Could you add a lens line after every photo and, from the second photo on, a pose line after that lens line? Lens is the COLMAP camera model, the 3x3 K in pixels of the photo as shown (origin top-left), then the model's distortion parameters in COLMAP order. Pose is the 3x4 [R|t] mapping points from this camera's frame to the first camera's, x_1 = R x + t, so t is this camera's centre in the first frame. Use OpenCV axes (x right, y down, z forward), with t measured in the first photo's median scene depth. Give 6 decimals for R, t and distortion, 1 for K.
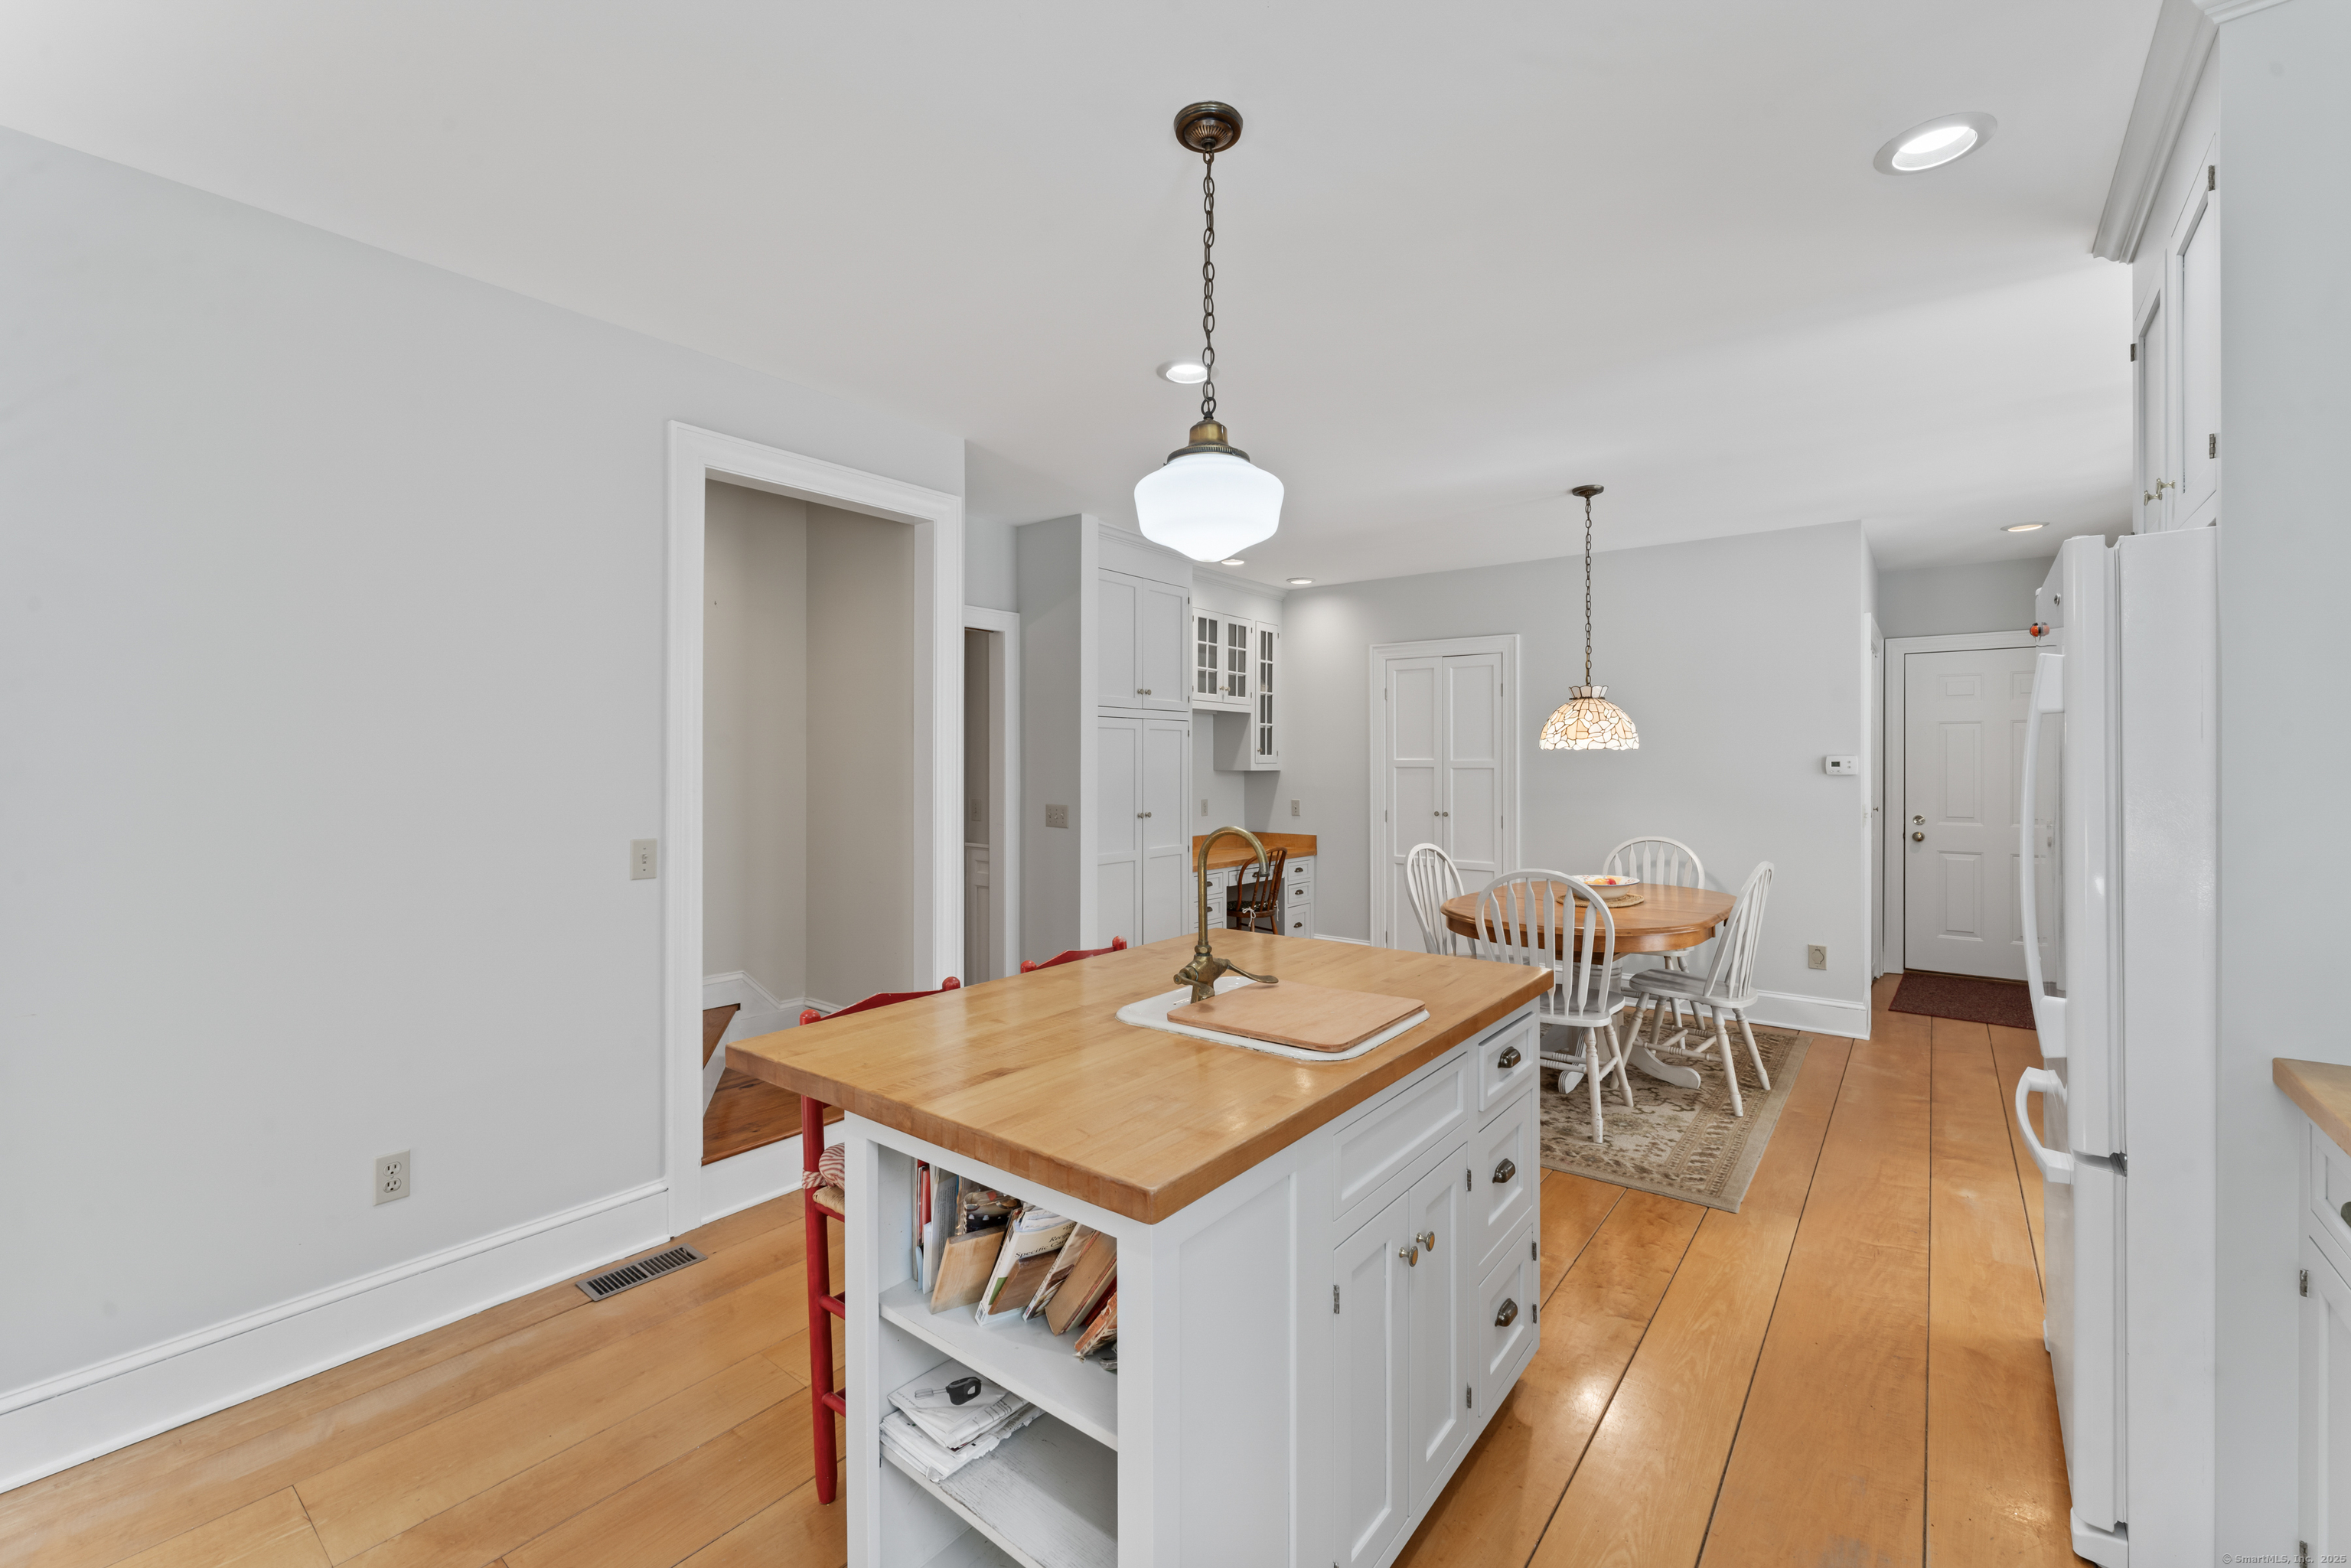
lens RADIAL K [[945.8, 0, 1194.8], [0, 945.8, 762.9], [0, 0, 1]] dist [-0.004212, 0.000178]
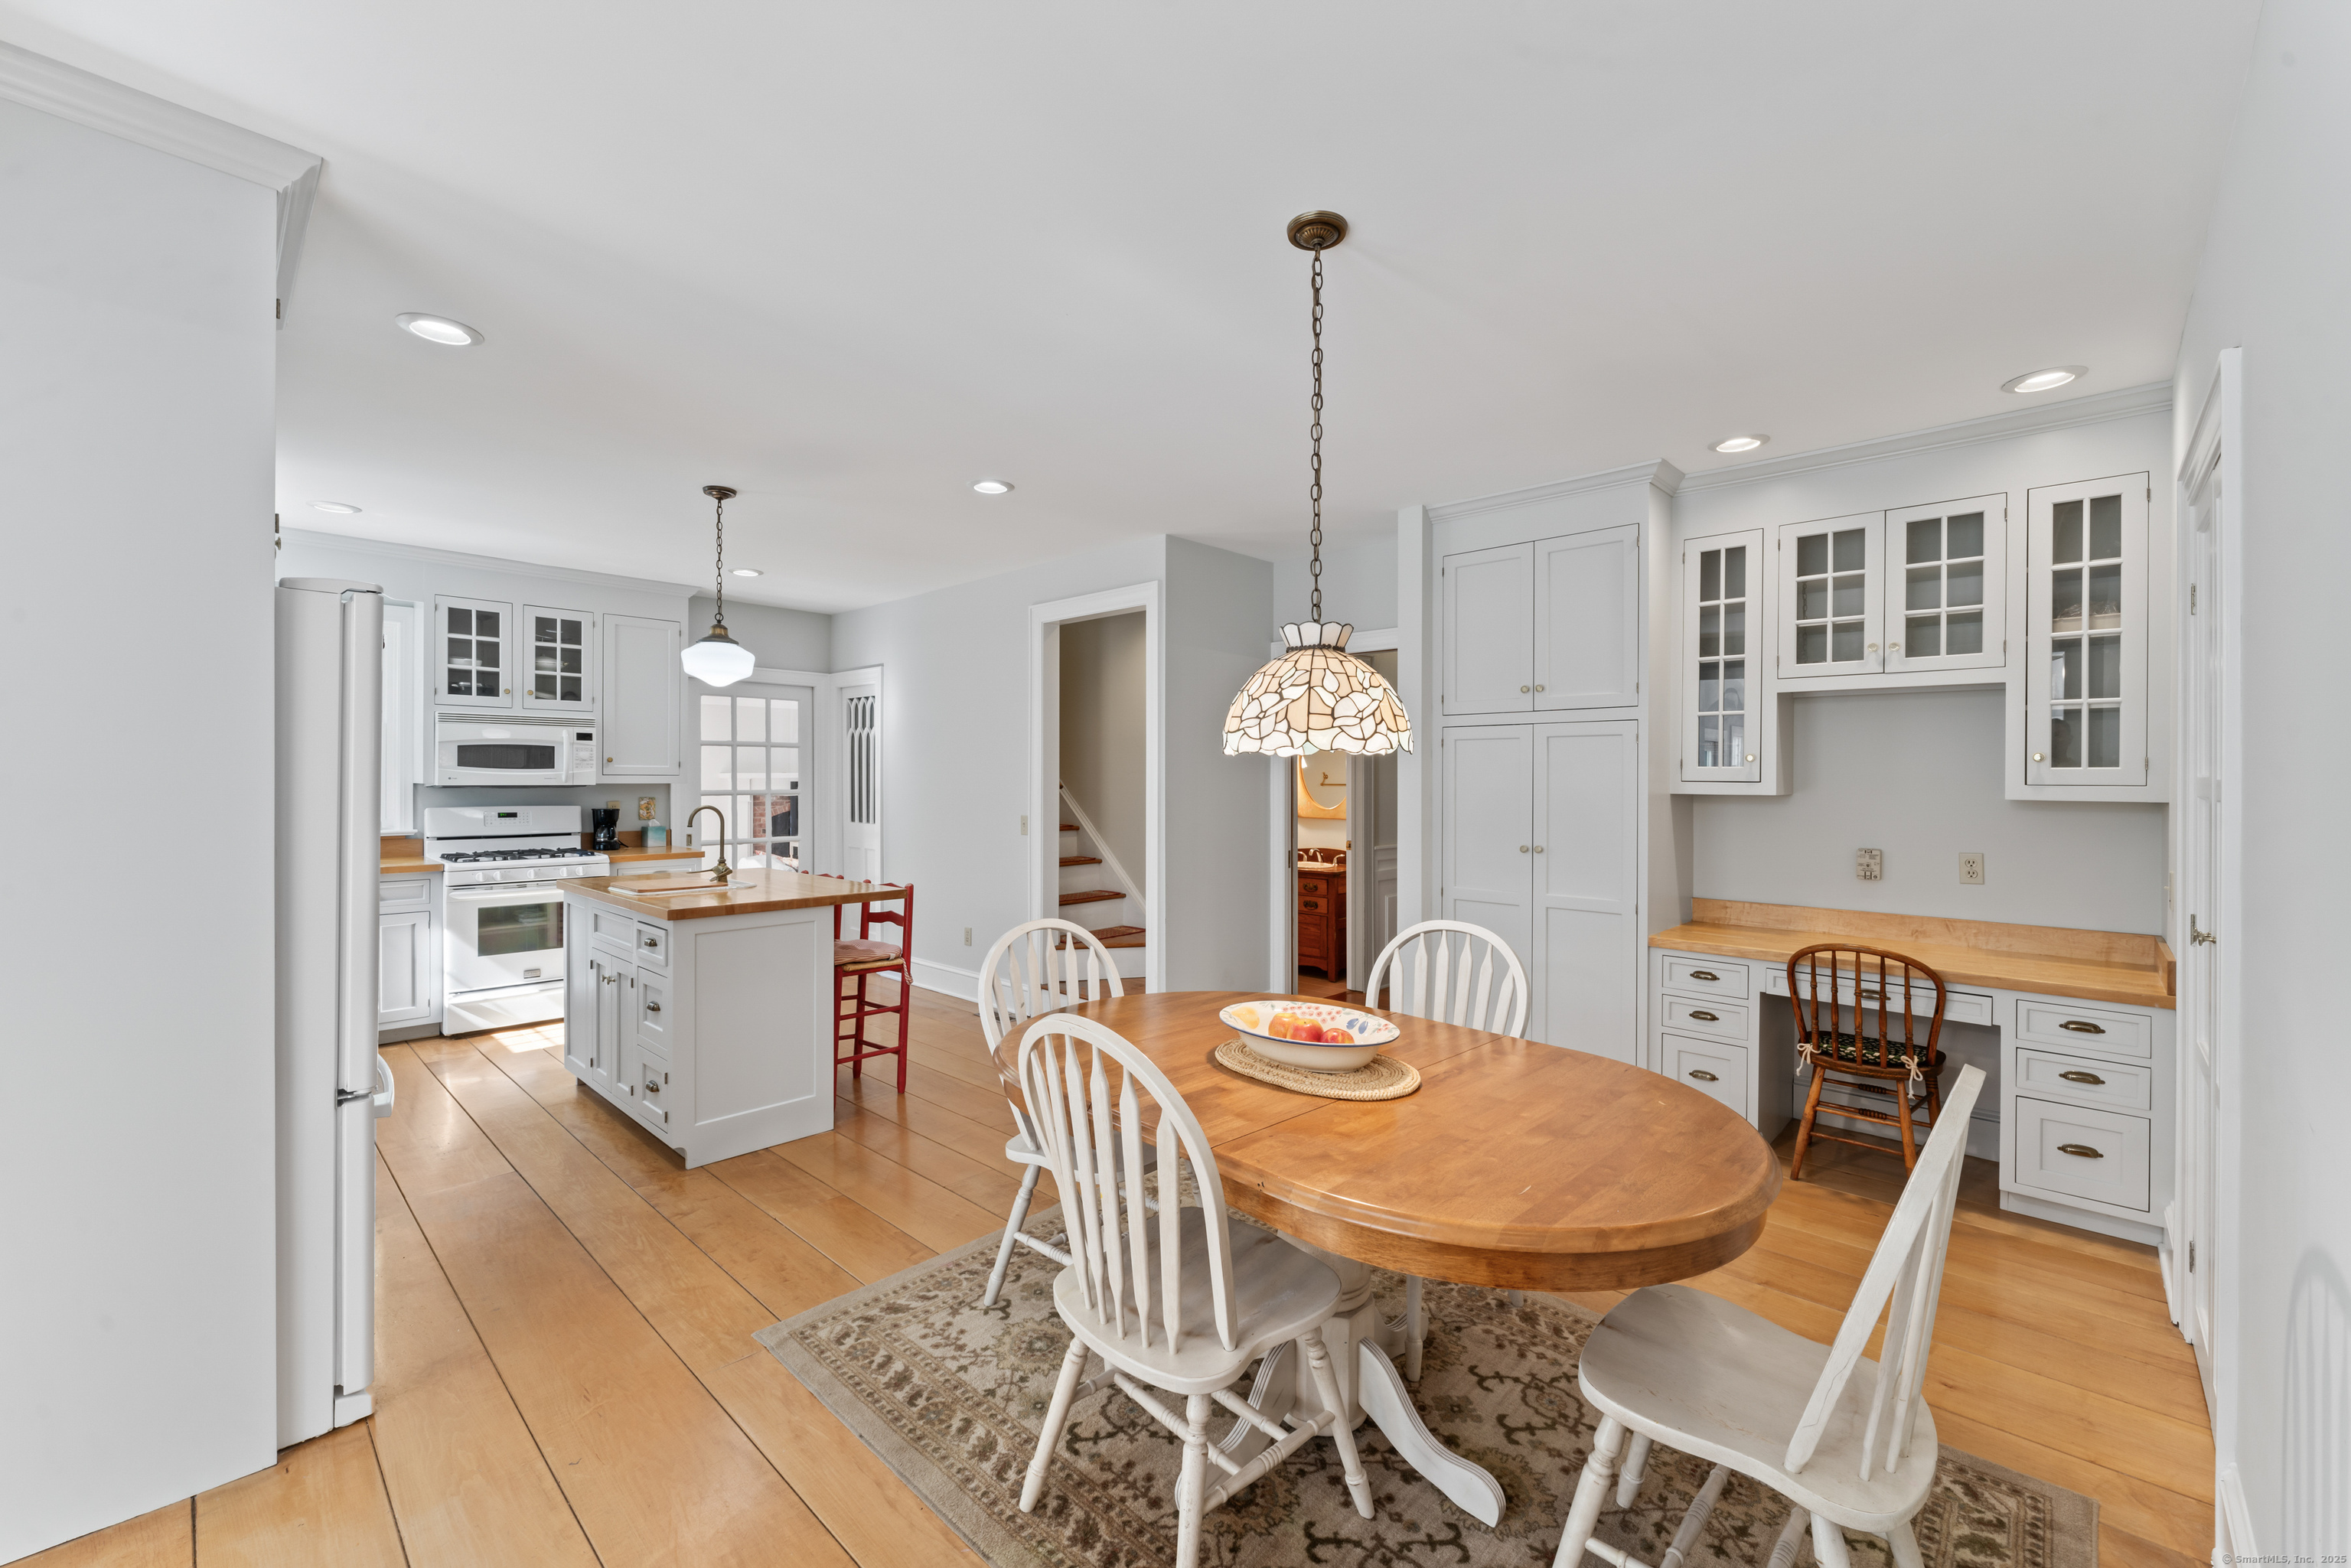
lens RADIAL K [[945.8, 0, 1196.2], [0, 945.8, 784.7], [0, 0, 1]] dist [-0.004212, 0.000178]
pose [[-0.080638, 0.004238, -0.996734, 0.610799], [-0.007148, 0.999963, 0.004830, 0.000987], [0.996718, 0.007514, -0.080605, 0.654466]]
